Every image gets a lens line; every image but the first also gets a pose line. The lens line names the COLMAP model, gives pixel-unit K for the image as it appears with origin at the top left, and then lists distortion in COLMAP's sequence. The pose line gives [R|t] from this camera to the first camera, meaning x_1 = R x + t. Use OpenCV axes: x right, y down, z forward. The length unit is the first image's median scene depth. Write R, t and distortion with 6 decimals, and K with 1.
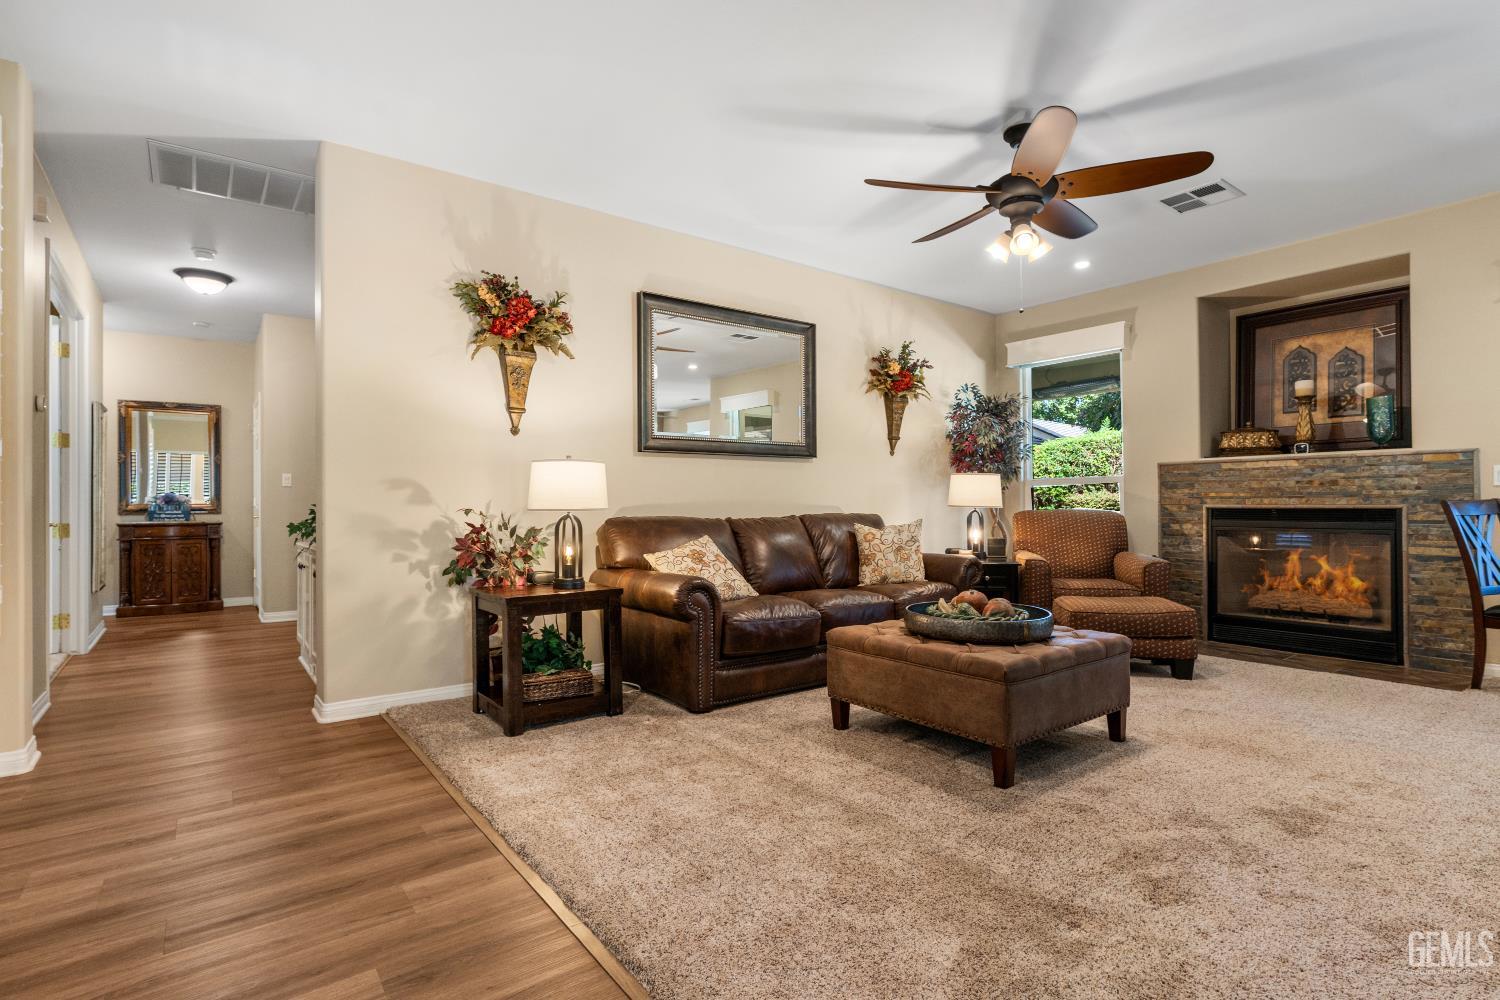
lens RADIAL K [[728.3, 0, 741.3], [0, 728.3, 496.2], [0, 0, 1]] dist [-0.003182, -0.000535]
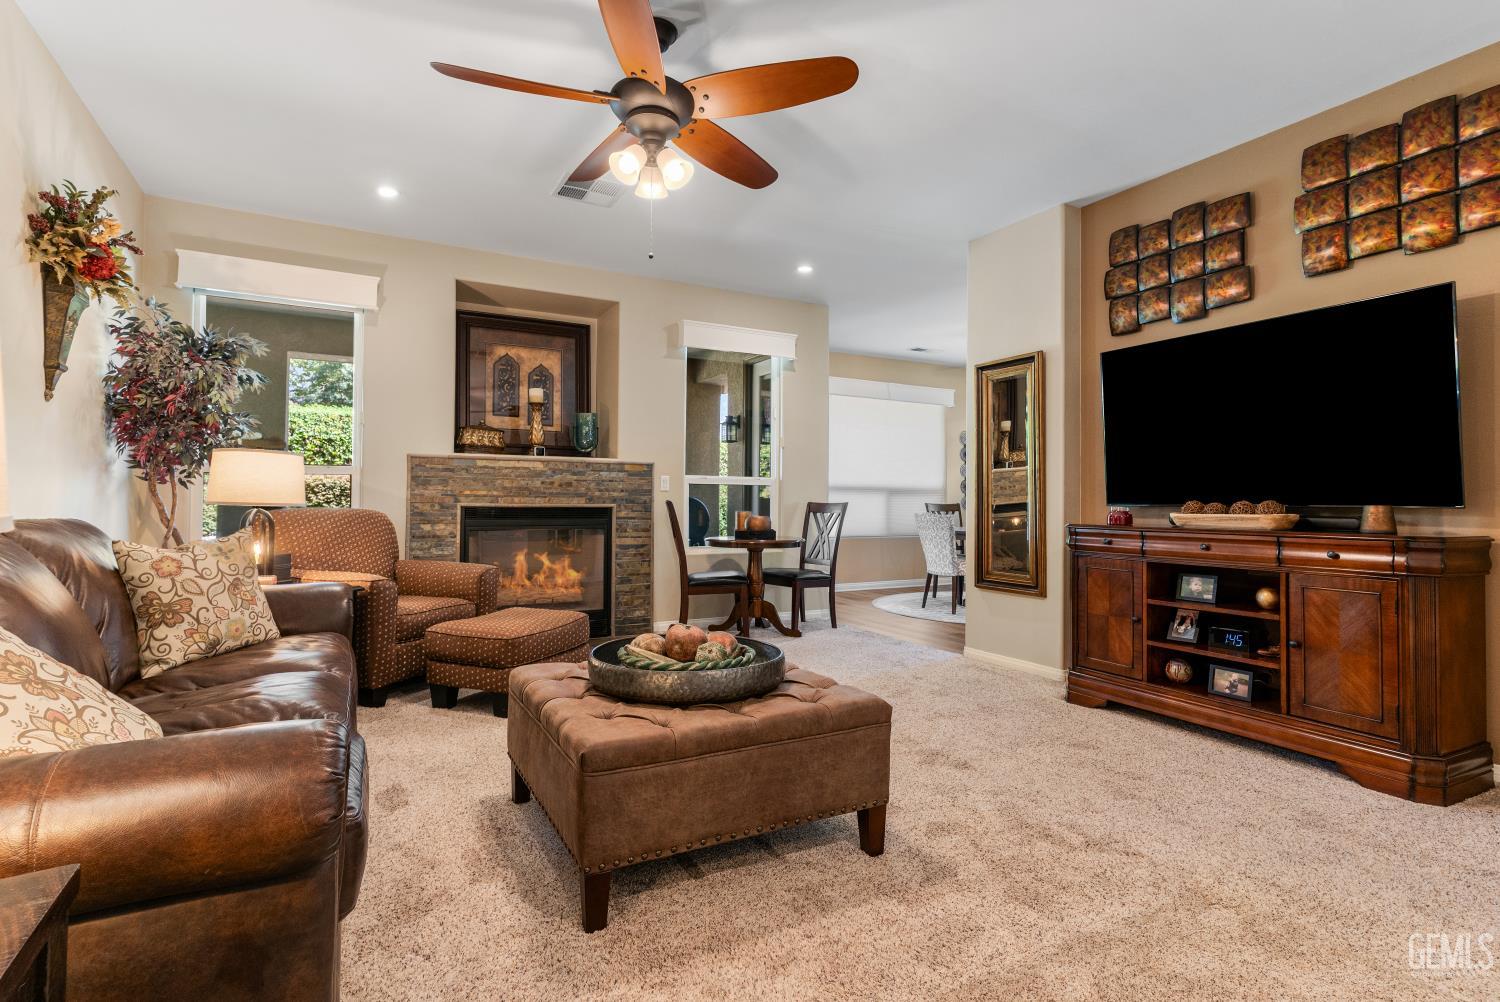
lens RADIAL K [[728.3, 0, 741.3], [0, 728.3, 497.2], [0, 0, 1]] dist [-0.003182, -0.000535]
pose [[0.148178, 0.012528, 0.988881, -0.251365], [-0.019992, 0.999753, -0.009670, 0.006415], [-0.988759, -0.018337, 0.148392, 0.549080]]
